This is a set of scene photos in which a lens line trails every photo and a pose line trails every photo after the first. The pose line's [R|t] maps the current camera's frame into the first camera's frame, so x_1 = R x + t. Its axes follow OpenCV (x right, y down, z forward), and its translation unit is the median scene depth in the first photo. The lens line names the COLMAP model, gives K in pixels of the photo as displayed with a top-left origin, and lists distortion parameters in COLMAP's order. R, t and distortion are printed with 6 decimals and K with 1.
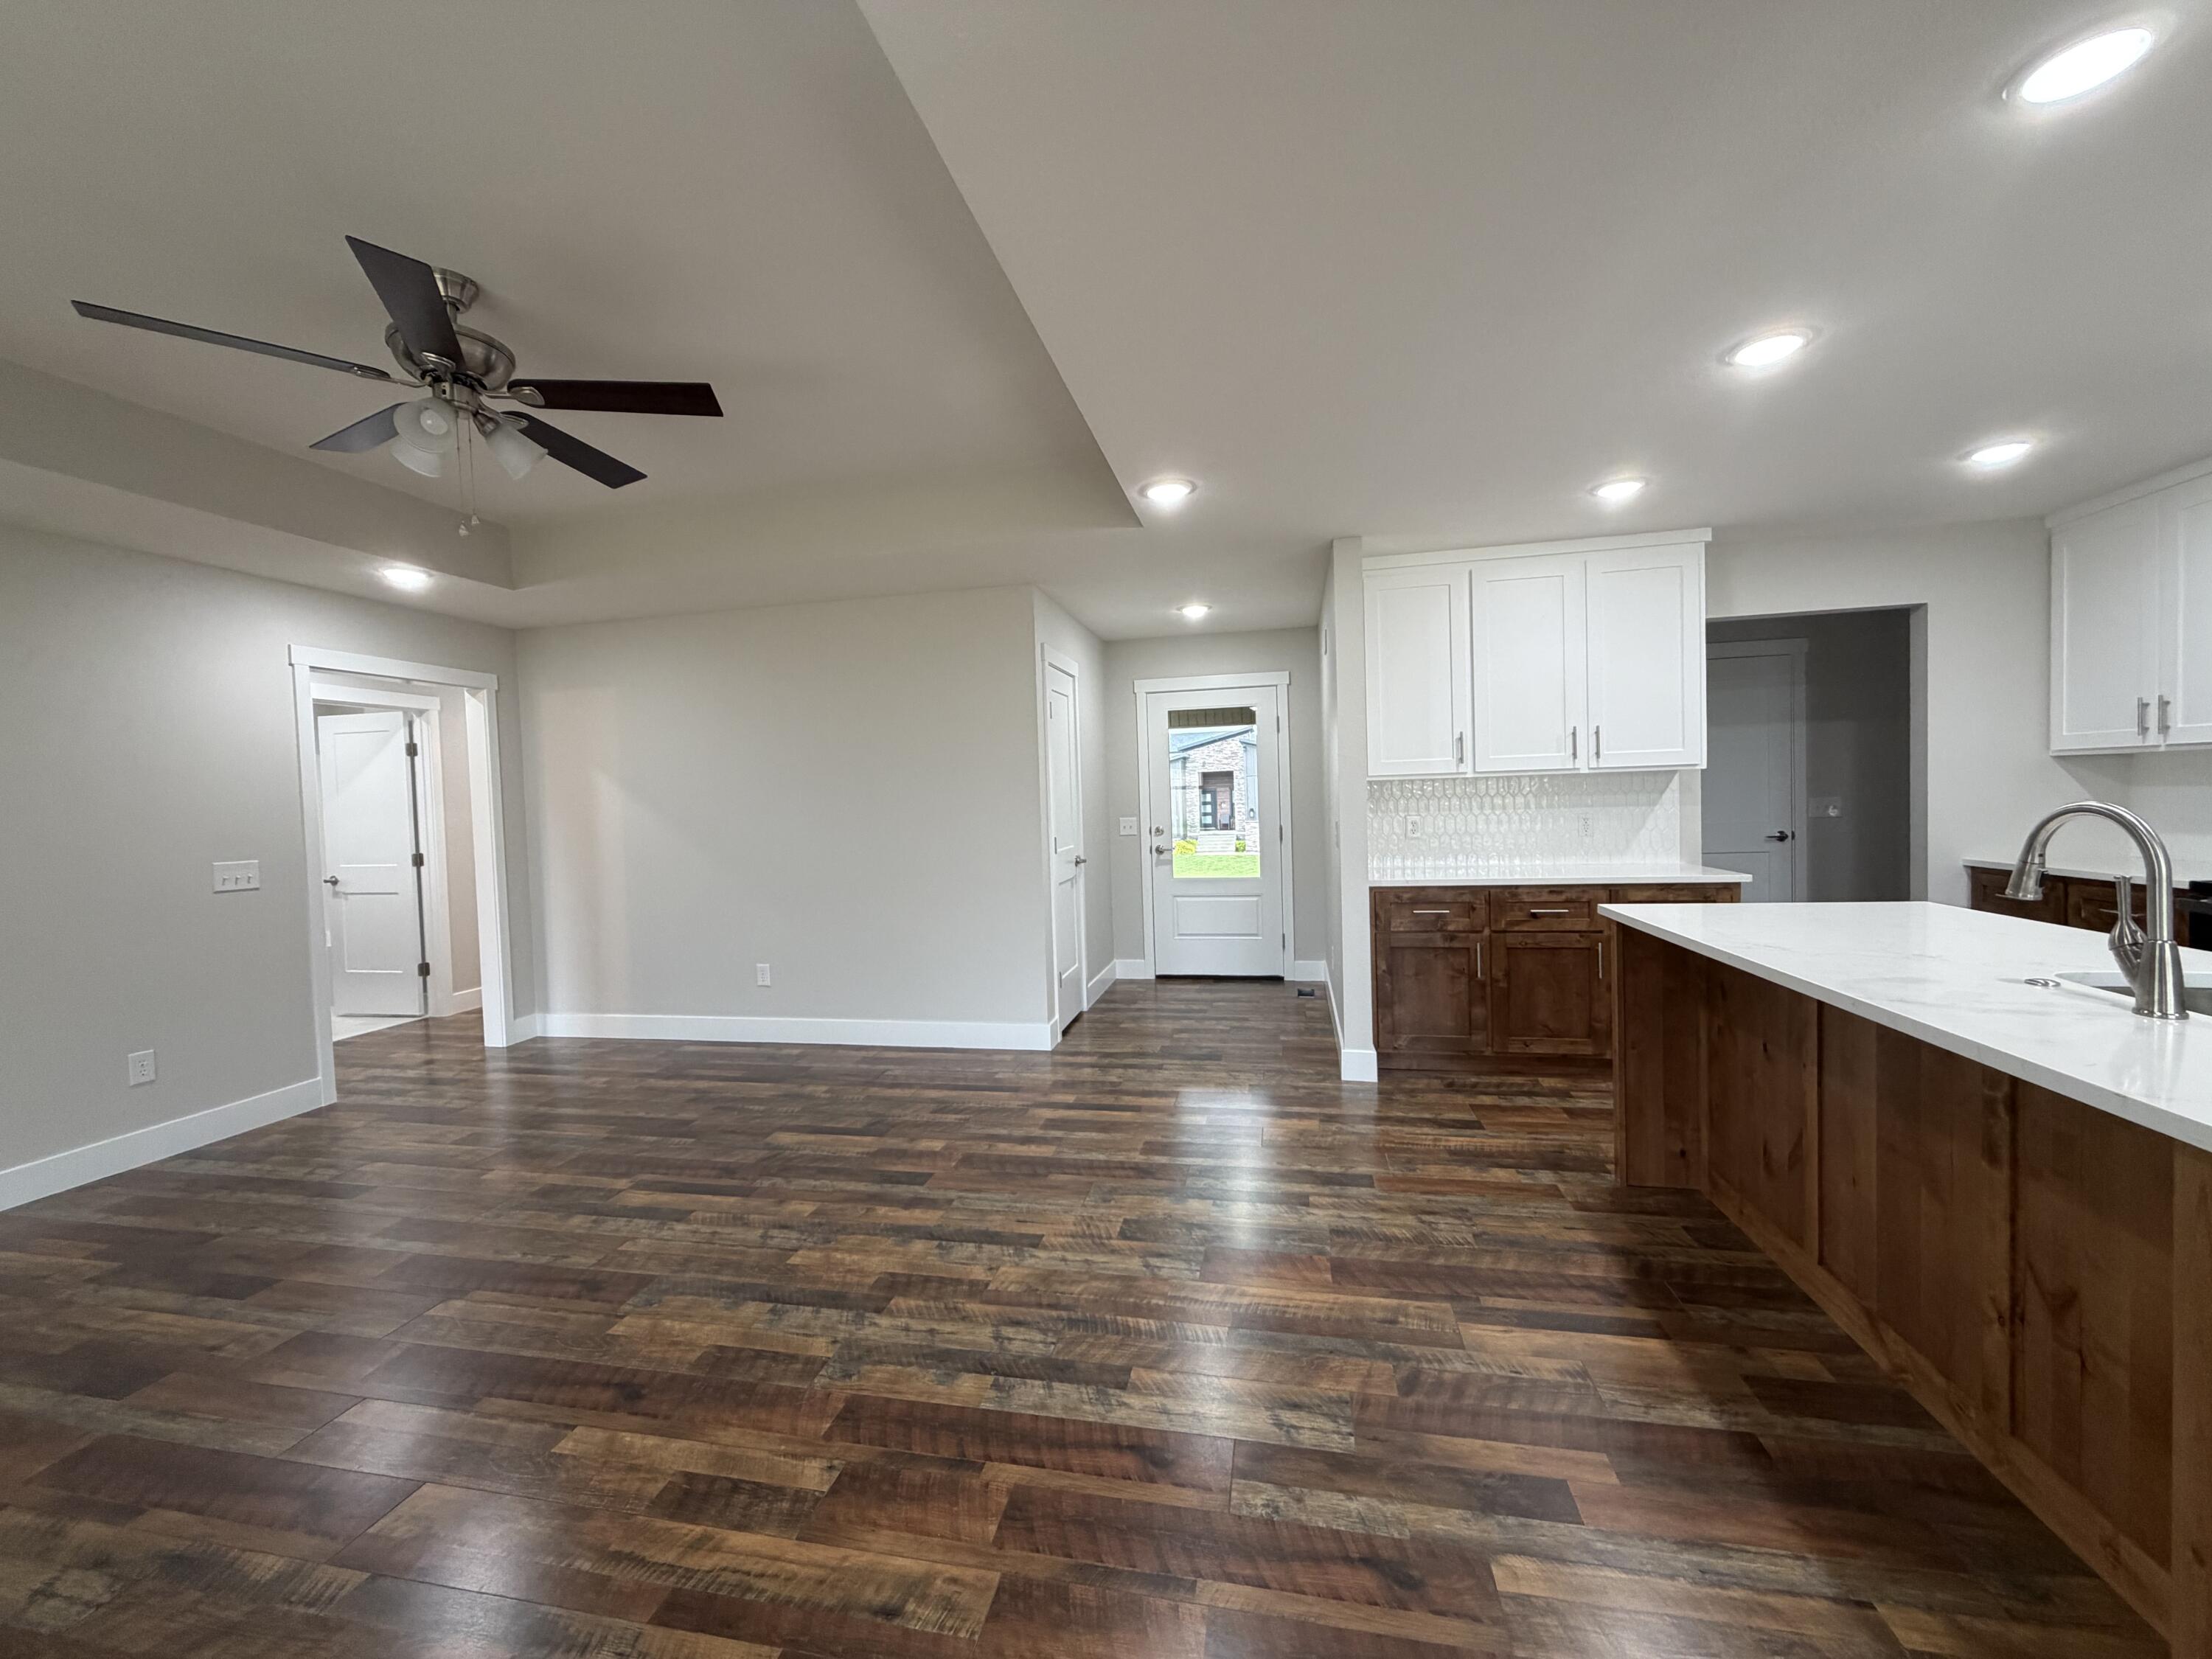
lens RADIAL K [[888.0, 0, 1106.0], [0, 888.0, 829.5], [0, 0, 1]] dist [-0.001260, -0.000289]
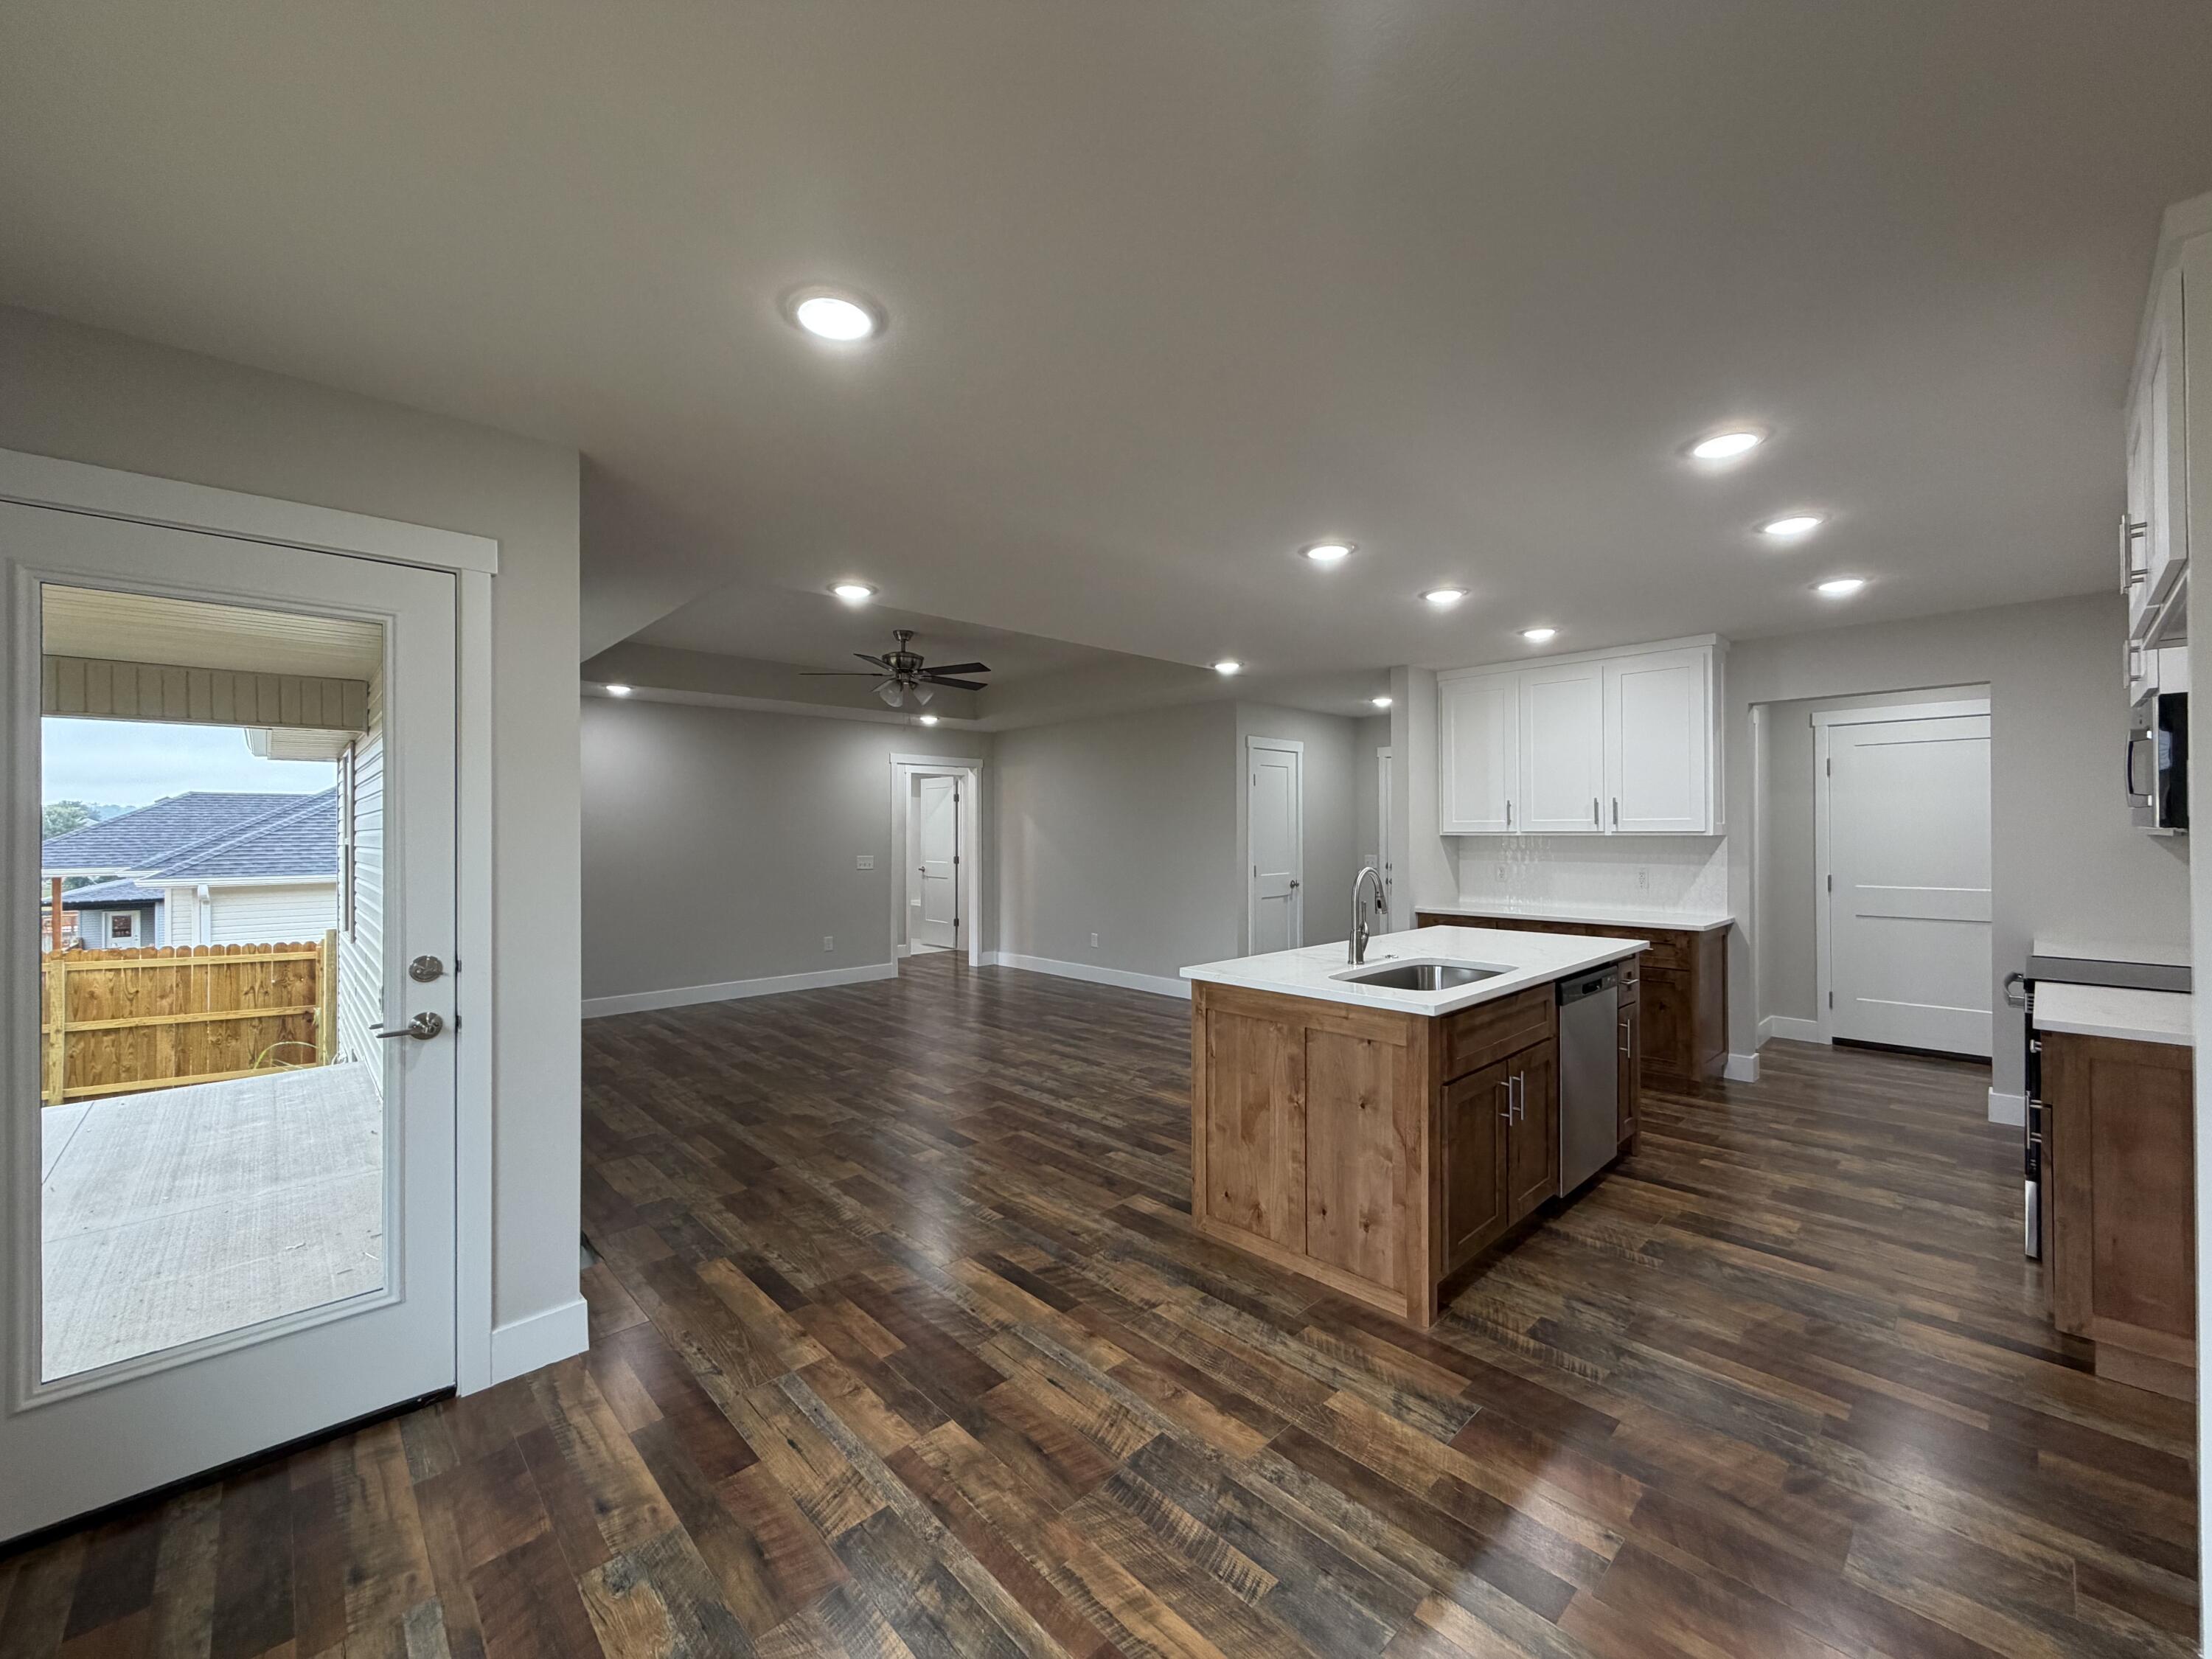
lens RADIAL K [[888.0, 0, 1106.0], [0, 888.0, 829.5], [0, 0, 1]] dist [-0.001260, -0.000289]
pose [[0.825709, 0.028978, -0.563351, 0.708987], [-0.042612, 0.999030, -0.011067, -0.030514], [0.562484, 0.033143, 0.826143, -0.452581]]
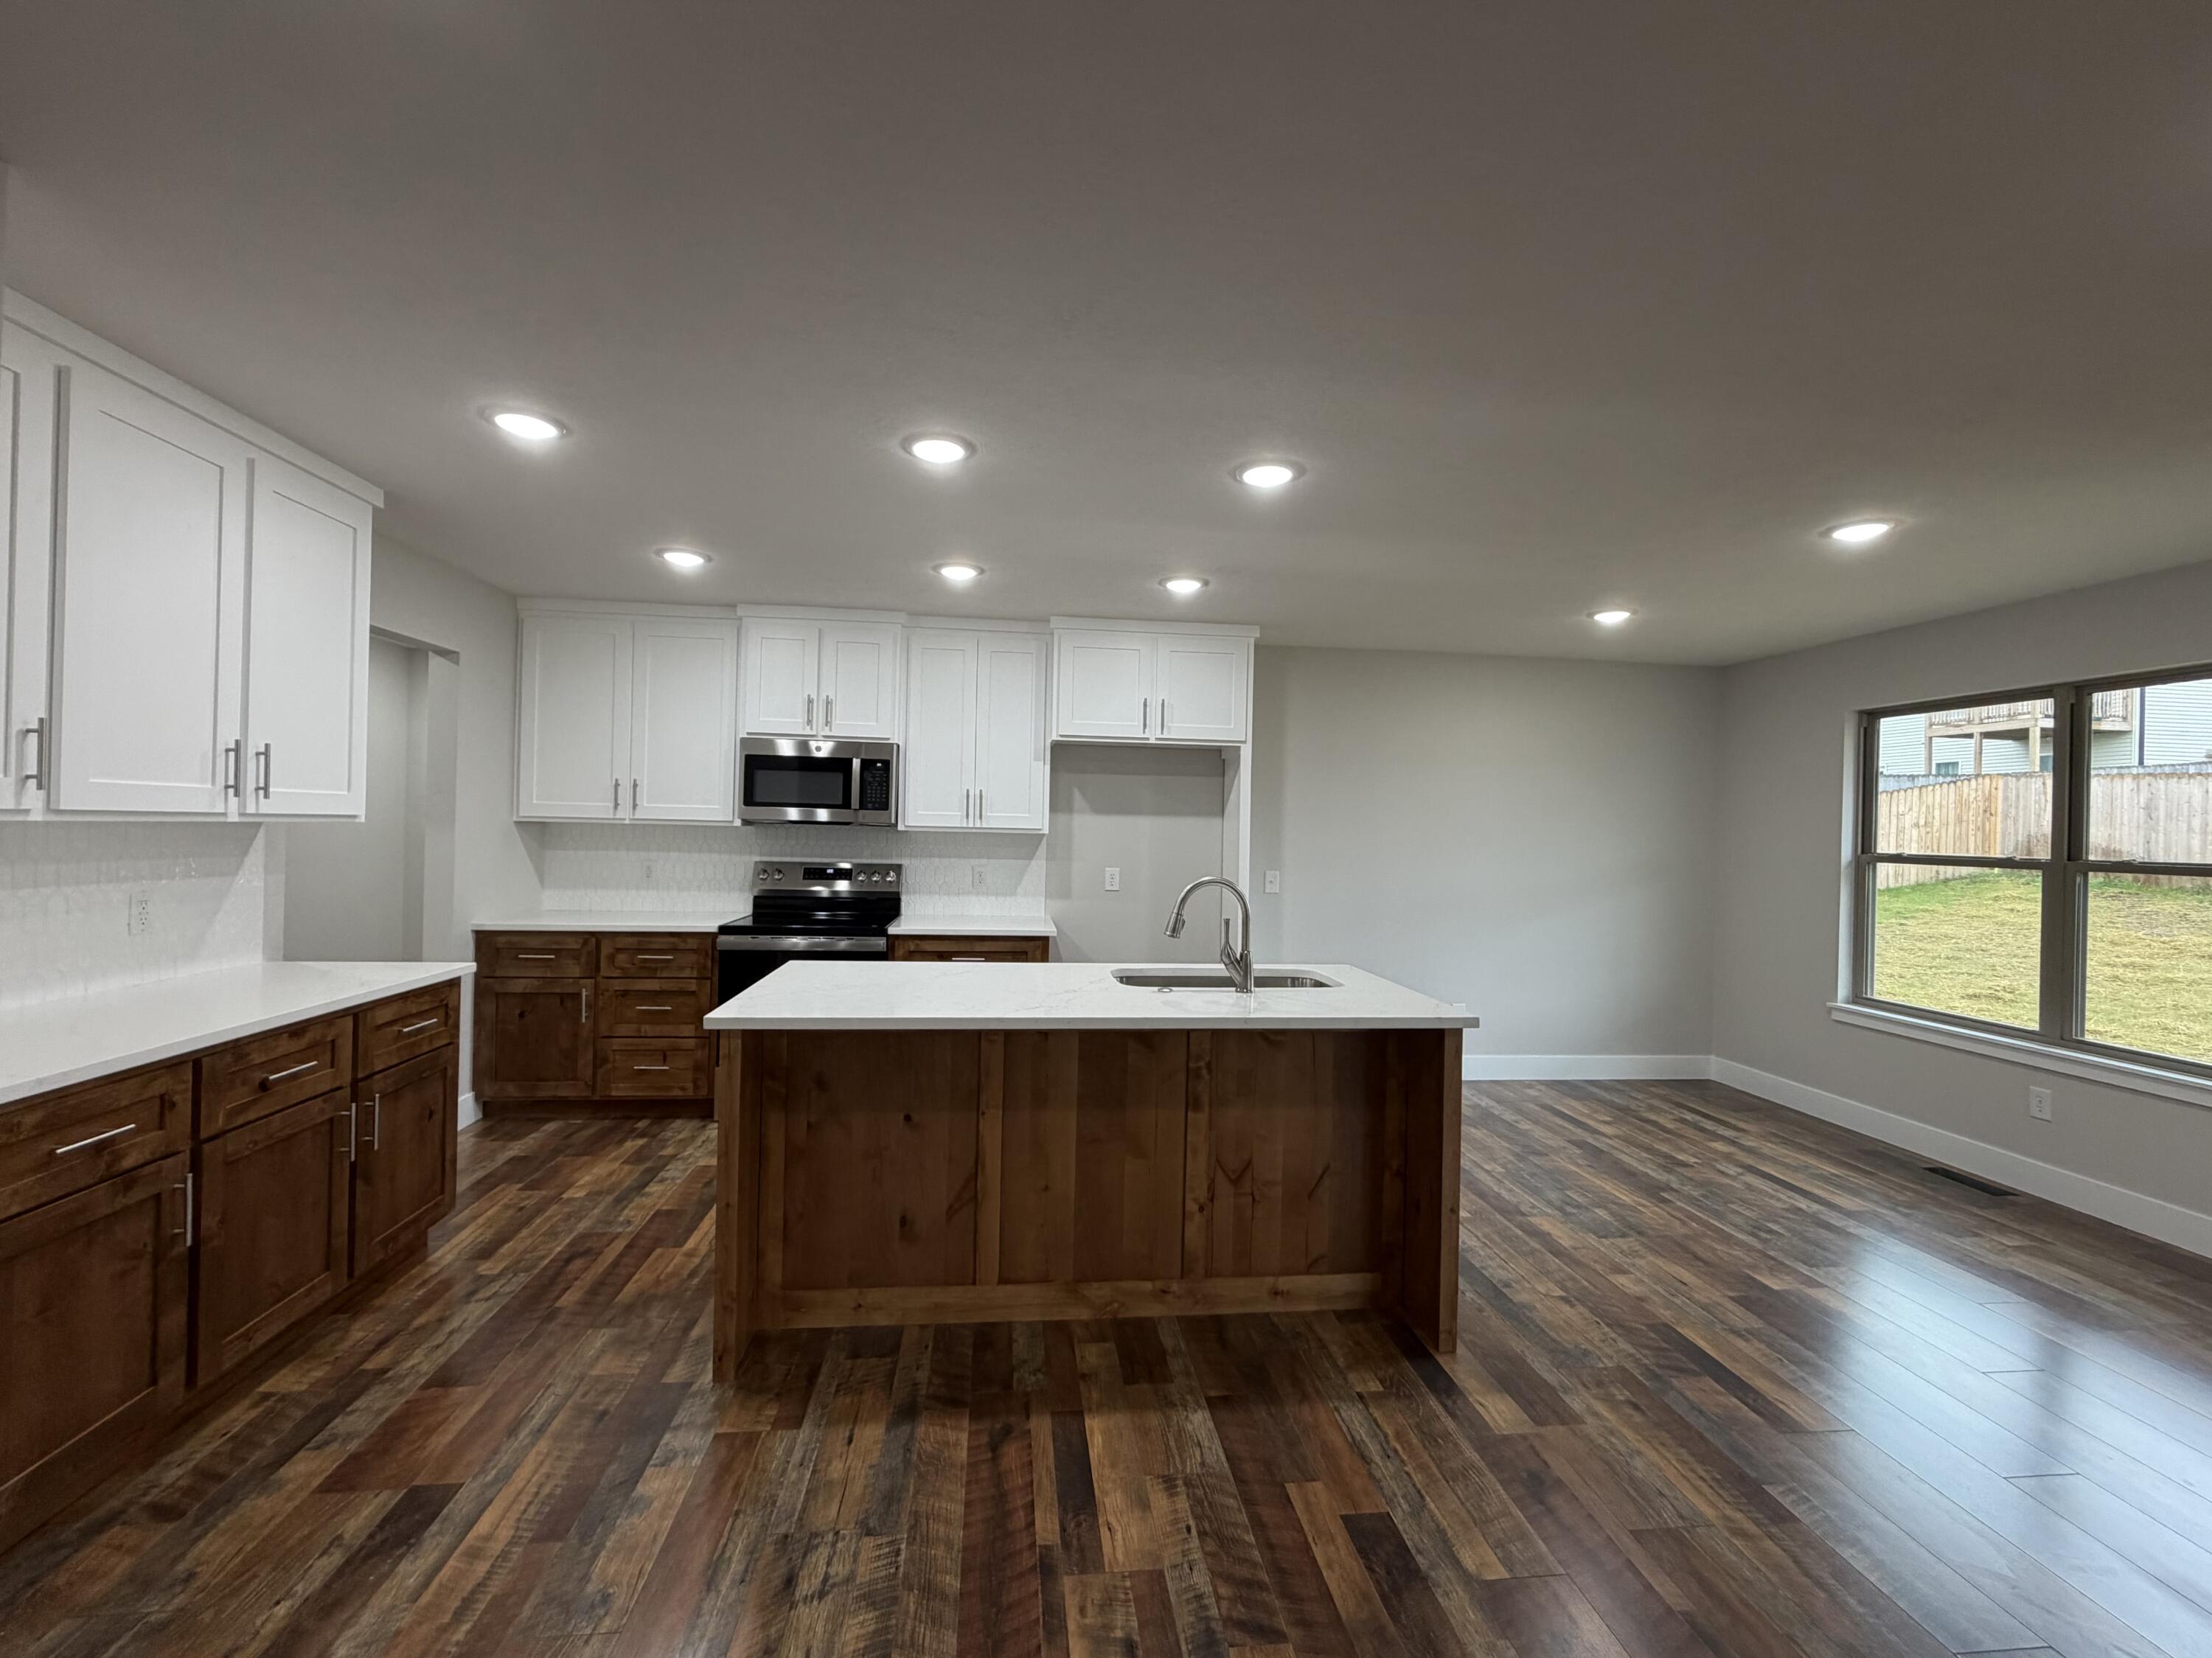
lens RADIAL K [[909.8, 0, 1106.0], [0, 909.8, 829.0], [0, 0, 1]] dist [-0.002331, -0.000269]
pose [[-0.311034, 0.026307, 0.950035, -0.201526], [0.021138, 0.999561, -0.020758, -0.036514], [-0.950164, 0.013626, -0.311454, 0.690581]]
